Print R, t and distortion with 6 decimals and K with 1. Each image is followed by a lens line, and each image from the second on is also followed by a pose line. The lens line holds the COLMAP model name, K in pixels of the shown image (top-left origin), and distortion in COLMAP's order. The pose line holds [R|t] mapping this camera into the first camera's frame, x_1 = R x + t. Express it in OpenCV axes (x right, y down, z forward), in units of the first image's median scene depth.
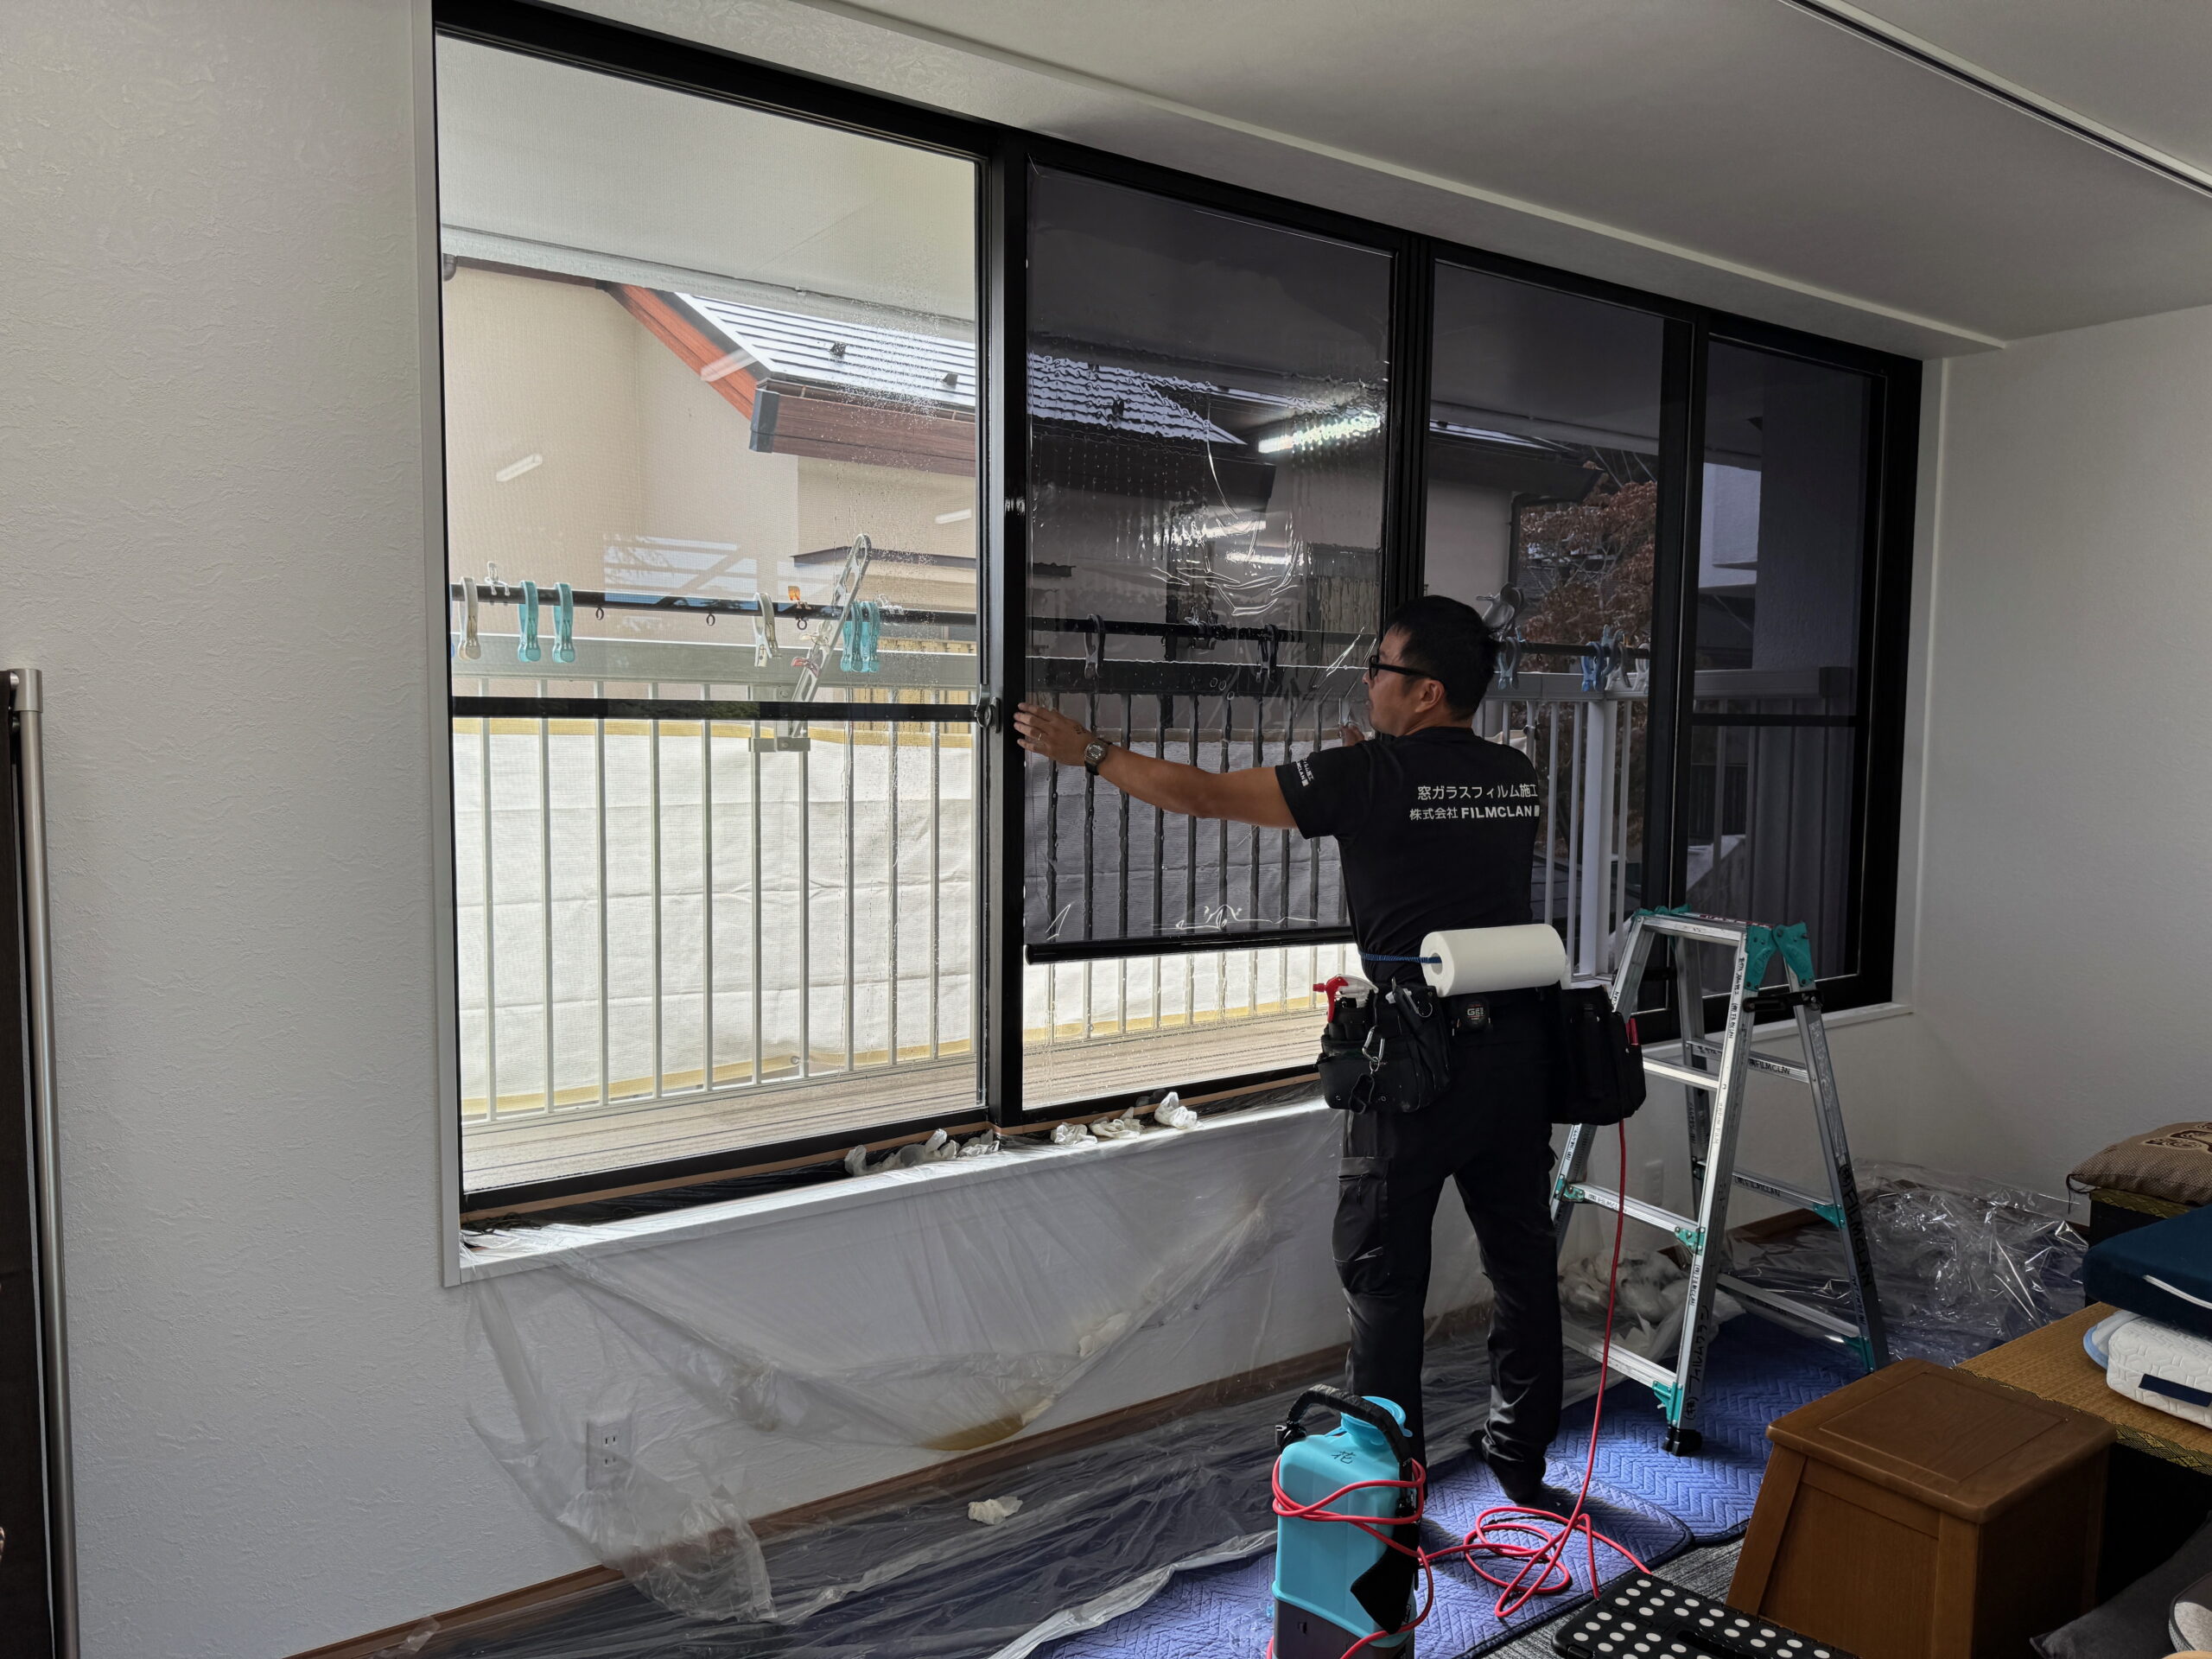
lens RADIAL K [[1559.3, 0, 1109.1], [0, 1559.3, 827.0], [0, 0, 1]] dist [0.068334, -0.056776]
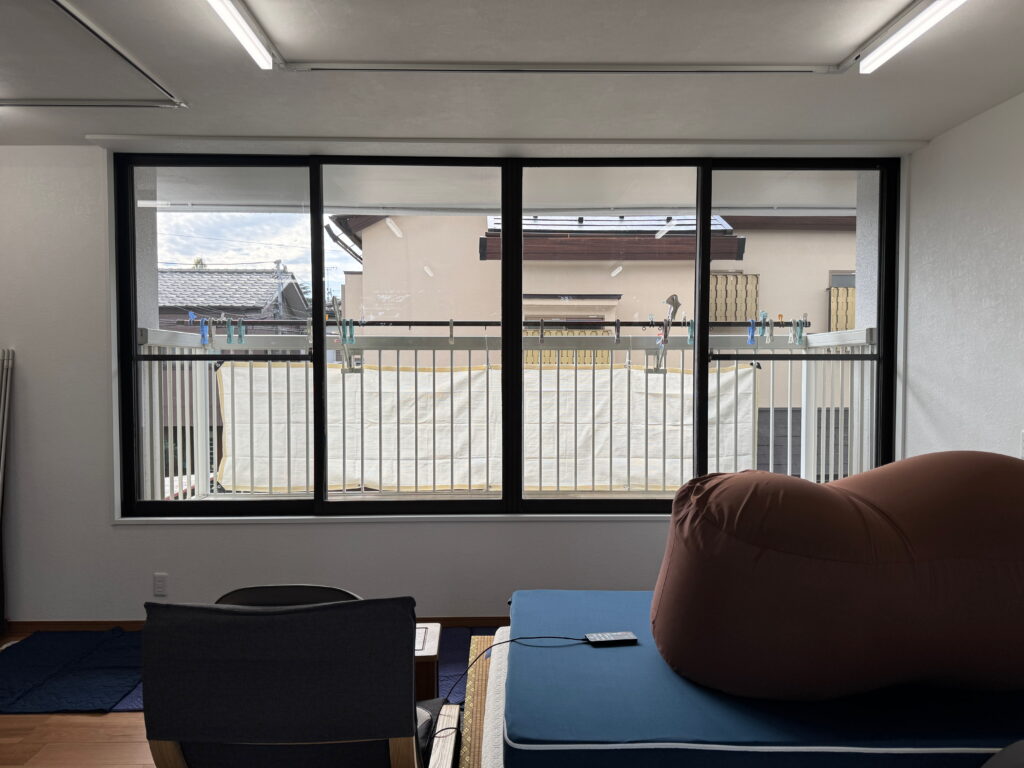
lens RADIAL K [[721.8, 0, 510.2], [0, 721.8, 392.1], [0, 0, 1]] dist [0.068334, -0.056776]
pose [[0.832568, 0.010656, -0.553821, 0.837812], [-0.029944, 0.999219, -0.025789, 0.010846], [0.553113, 0.038055, 0.832237, 0.095223]]
